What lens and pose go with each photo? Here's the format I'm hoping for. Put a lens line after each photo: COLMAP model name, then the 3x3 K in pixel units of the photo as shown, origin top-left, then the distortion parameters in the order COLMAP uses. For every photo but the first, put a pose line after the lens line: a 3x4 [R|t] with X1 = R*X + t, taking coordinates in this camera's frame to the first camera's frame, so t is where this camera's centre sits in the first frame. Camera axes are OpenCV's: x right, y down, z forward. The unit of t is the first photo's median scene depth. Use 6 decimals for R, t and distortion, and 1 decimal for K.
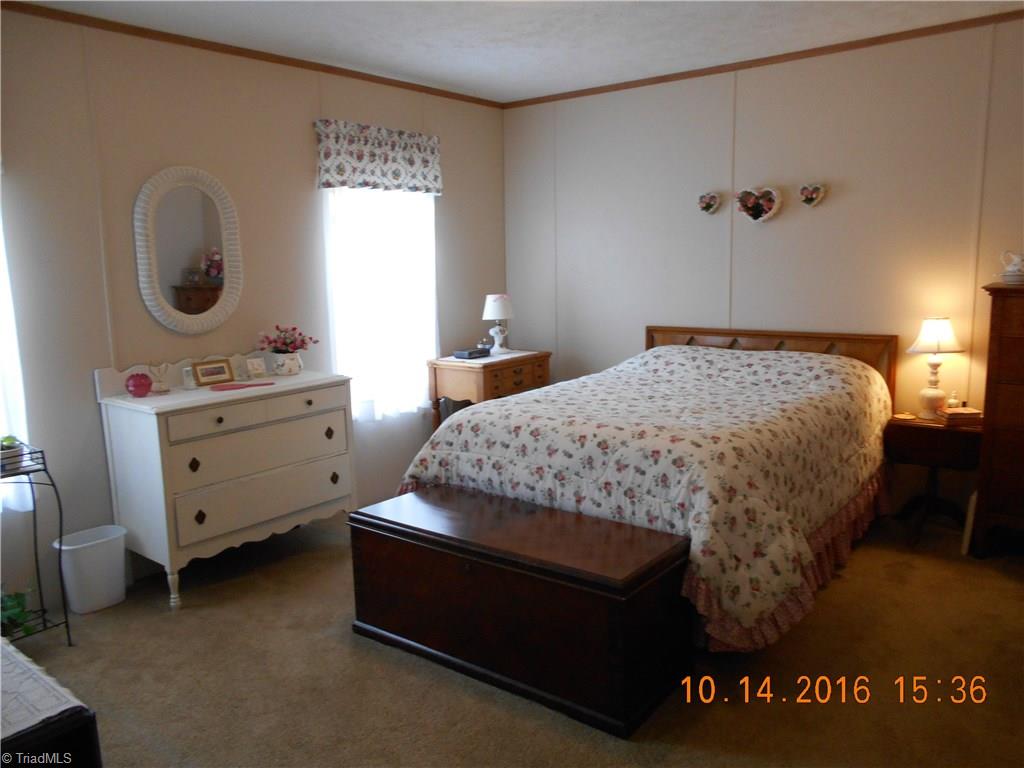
lens RADIAL K [[796.8, 0, 510.2], [0, 796.8, 388.8], [0, 0, 1]] dist [-0.026768, 0.064837]
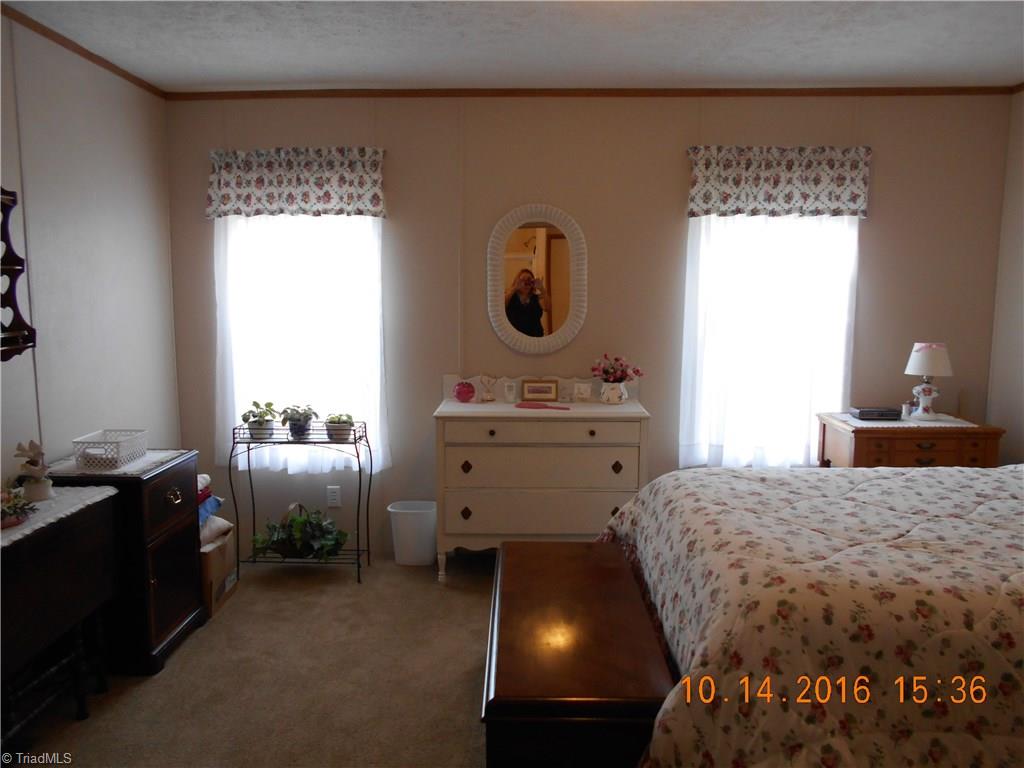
lens RADIAL K [[796.8, 0, 510.2], [0, 796.8, 388.8], [0, 0, 1]] dist [-0.026768, 0.064837]
pose [[0.614545, 0.132717, -0.777638, 0.423896], [-0.147556, 0.987688, 0.051957, -0.069080], [0.774959, 0.082816, 0.626562, 0.258527]]
